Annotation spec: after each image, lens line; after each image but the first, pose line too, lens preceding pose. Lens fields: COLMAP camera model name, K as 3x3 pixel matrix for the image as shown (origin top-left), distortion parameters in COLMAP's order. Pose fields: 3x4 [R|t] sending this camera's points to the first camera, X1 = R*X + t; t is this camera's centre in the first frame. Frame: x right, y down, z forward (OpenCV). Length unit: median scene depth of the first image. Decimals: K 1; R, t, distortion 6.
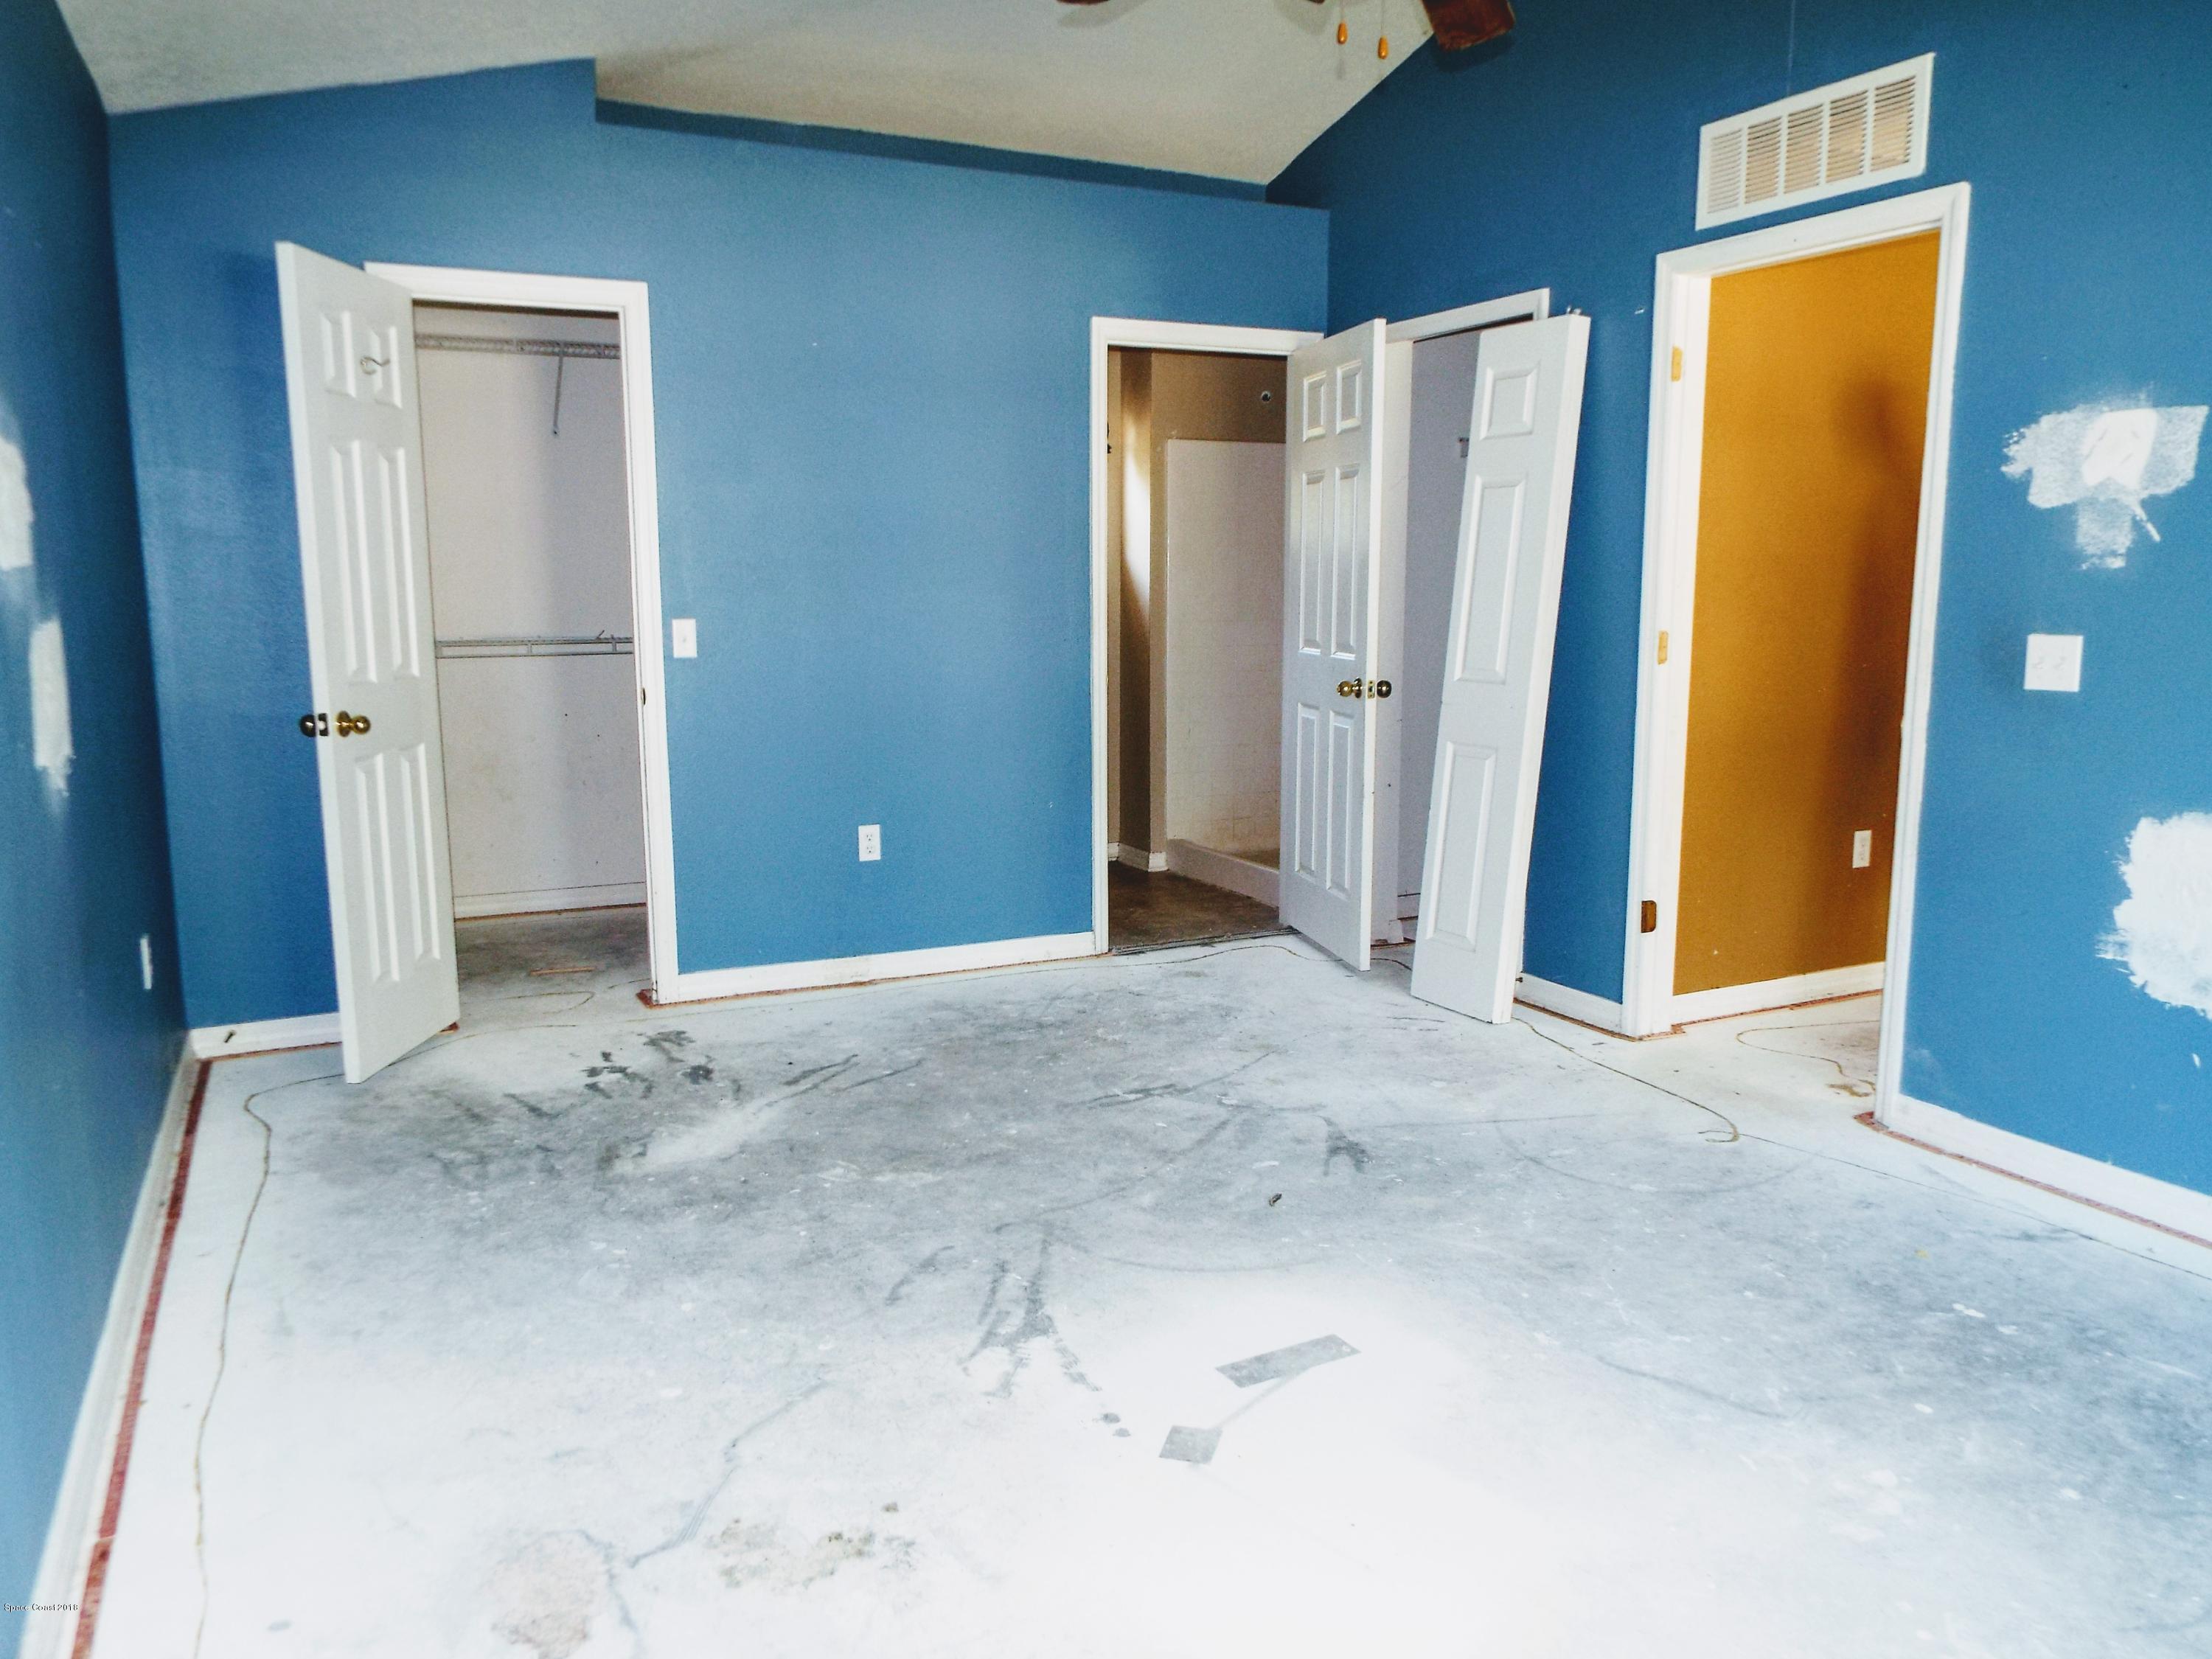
lens RADIAL K [[1610.2, 0, 1106.0], [0, 1610.2, 829.5], [0, 0, 1]] dist [-0.031720, 0.057797]
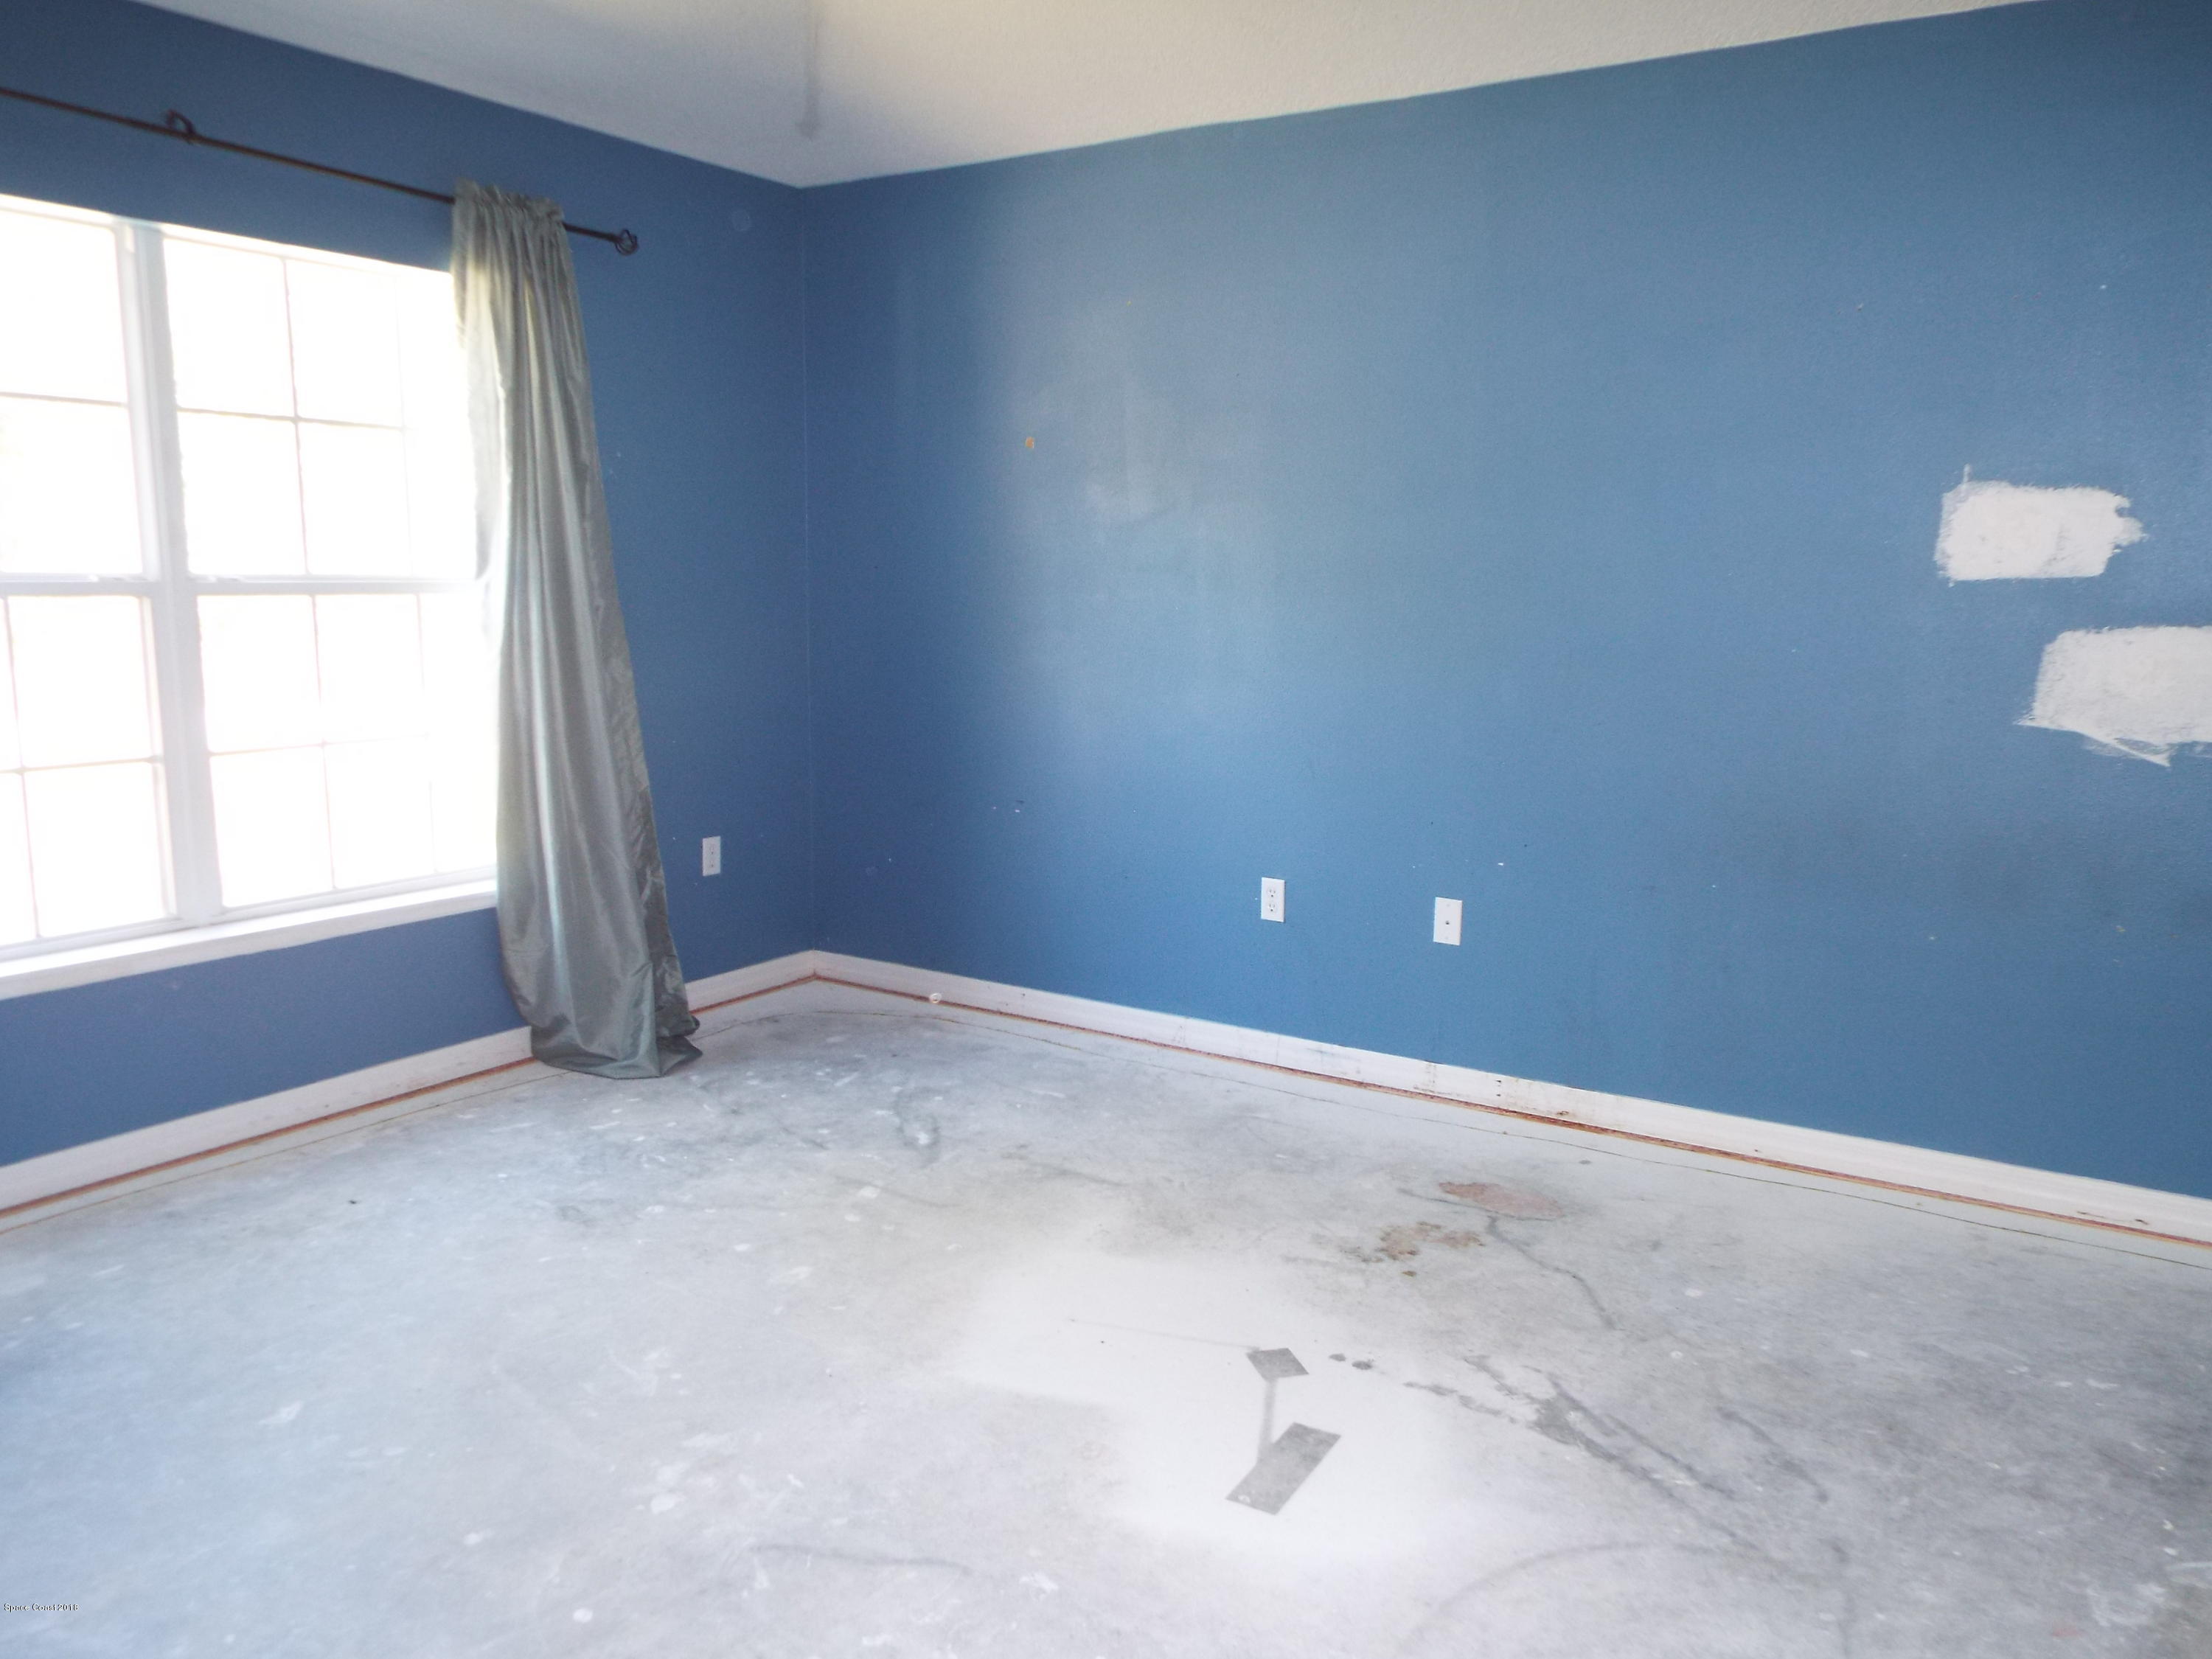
lens RADIAL K [[1610.2, 0, 1106.0], [0, 1610.2, 829.5], [0, 0, 1]] dist [-0.031720, 0.057797]
pose [[-0.860132, 0.079962, -0.503765, 0.617624], [-0.082733, 0.952687, 0.292478, -0.254891], [0.503318, 0.293248, -0.812820, 1.568494]]
